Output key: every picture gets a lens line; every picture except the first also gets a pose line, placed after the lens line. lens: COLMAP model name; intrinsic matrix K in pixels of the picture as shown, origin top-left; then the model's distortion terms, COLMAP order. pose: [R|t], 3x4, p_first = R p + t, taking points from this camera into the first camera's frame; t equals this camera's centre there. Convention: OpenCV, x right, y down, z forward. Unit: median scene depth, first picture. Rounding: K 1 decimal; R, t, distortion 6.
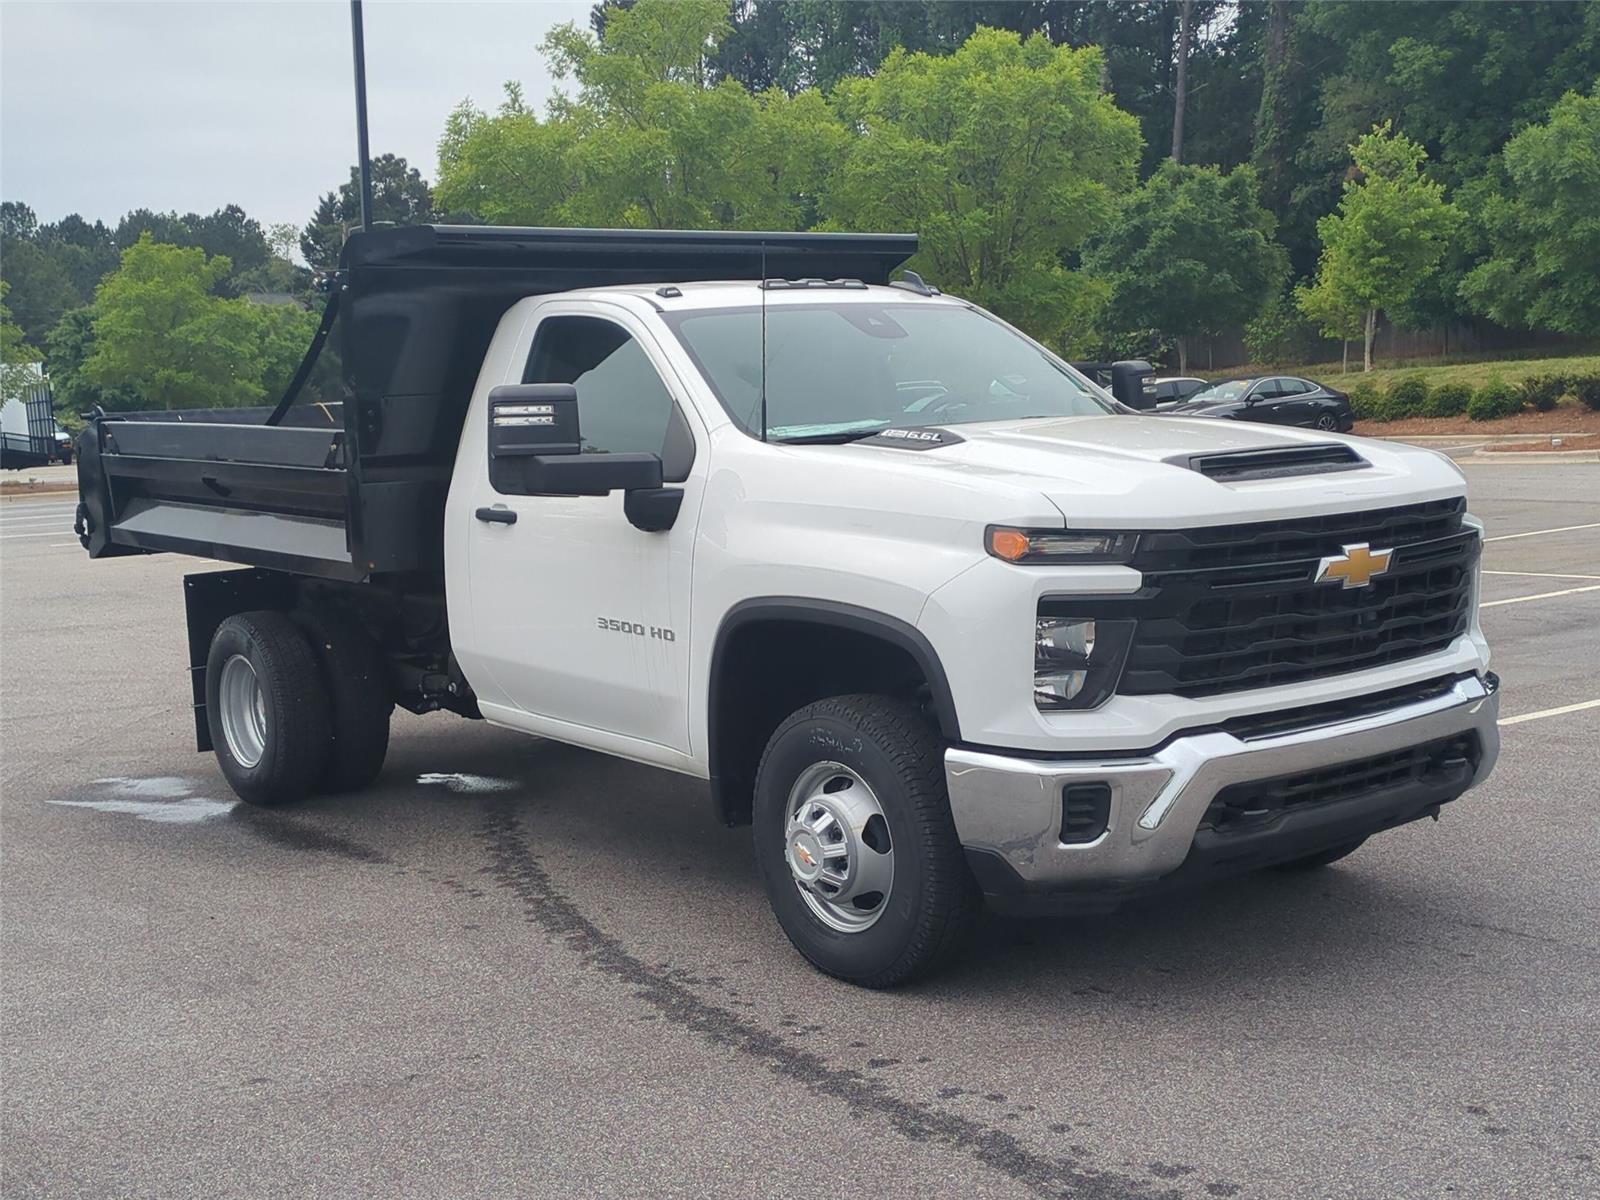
lens RADIAL K [[2097.4, 0, 800.0], [0, 2097.4, 600.0], [0, 0, 1]] dist [0.042813, 0.014057]
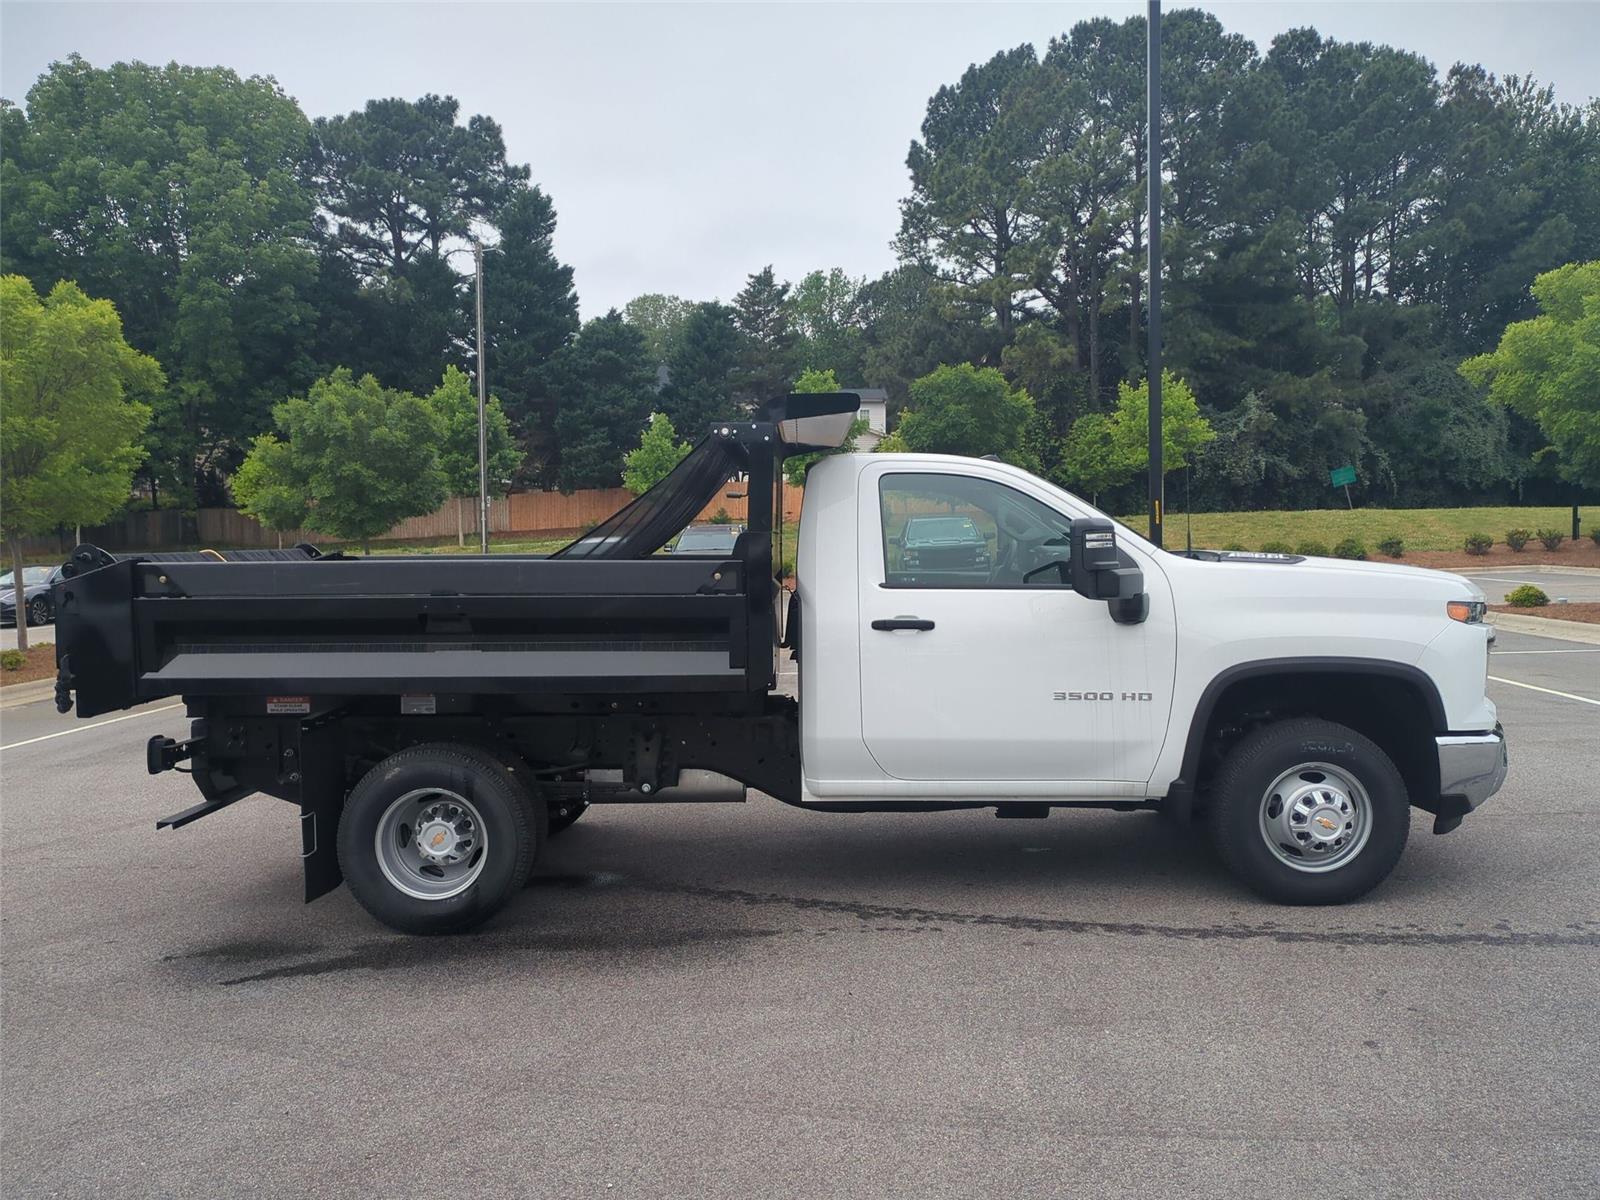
lens RADIAL K [[1346.0, 0, 808.6], [0, 1346.0, 607.2], [0, 0, 1]] dist [0.095224, -0.125612]
pose [[0.601049, -0.017420, 0.799023, -0.909494], [0.084446, 0.995550, -0.041818, -0.023871], [-0.794739, 0.092609, 0.599845, 0.612464]]
